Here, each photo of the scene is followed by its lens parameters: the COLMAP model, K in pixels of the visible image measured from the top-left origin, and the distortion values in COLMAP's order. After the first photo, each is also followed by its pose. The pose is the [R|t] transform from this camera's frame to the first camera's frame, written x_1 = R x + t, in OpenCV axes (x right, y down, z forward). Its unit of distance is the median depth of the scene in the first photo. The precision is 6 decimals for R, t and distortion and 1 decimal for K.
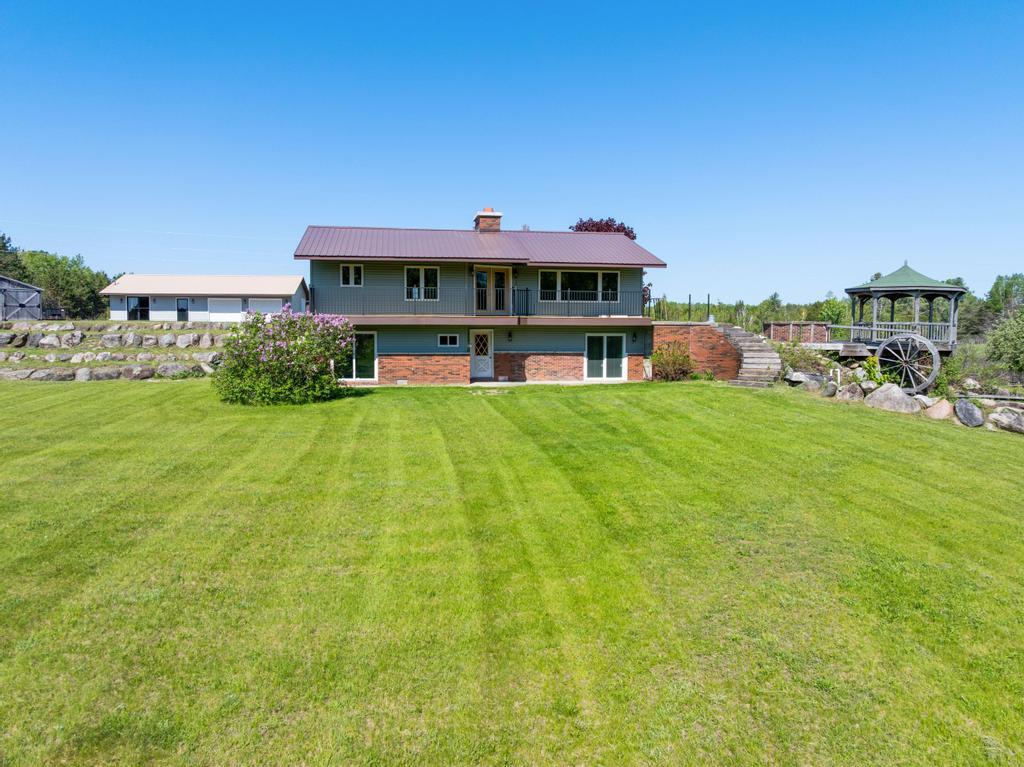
lens RADIAL K [[721.6, 0, 509.4], [0, 721.6, 383.5], [0, 0, 1]] dist [-0.037870, -0.003807]
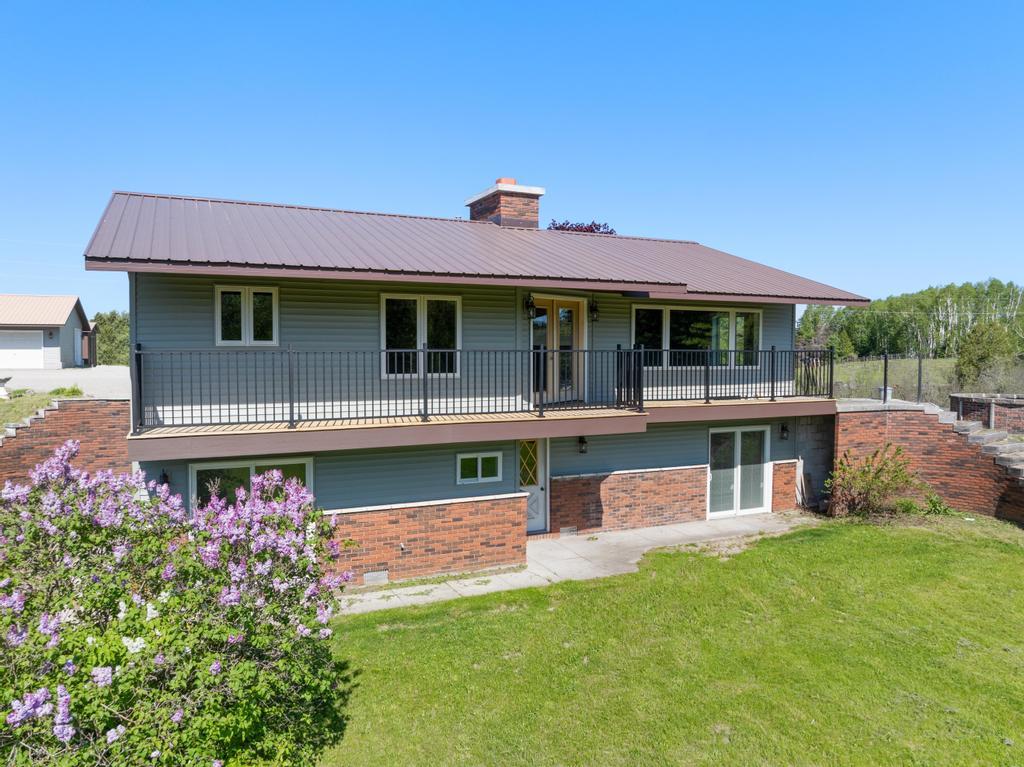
lens RADIAL K [[721.6, 0, 512.6], [0, 721.6, 379.4], [0, 0, 1]] dist [-0.037870, -0.003807]
pose [[0.961179, -0.012719, 0.275634, -0.174321], [0.021742, 0.999322, -0.029704, -0.094171], [-0.275069, 0.034544, 0.960804, 0.550589]]
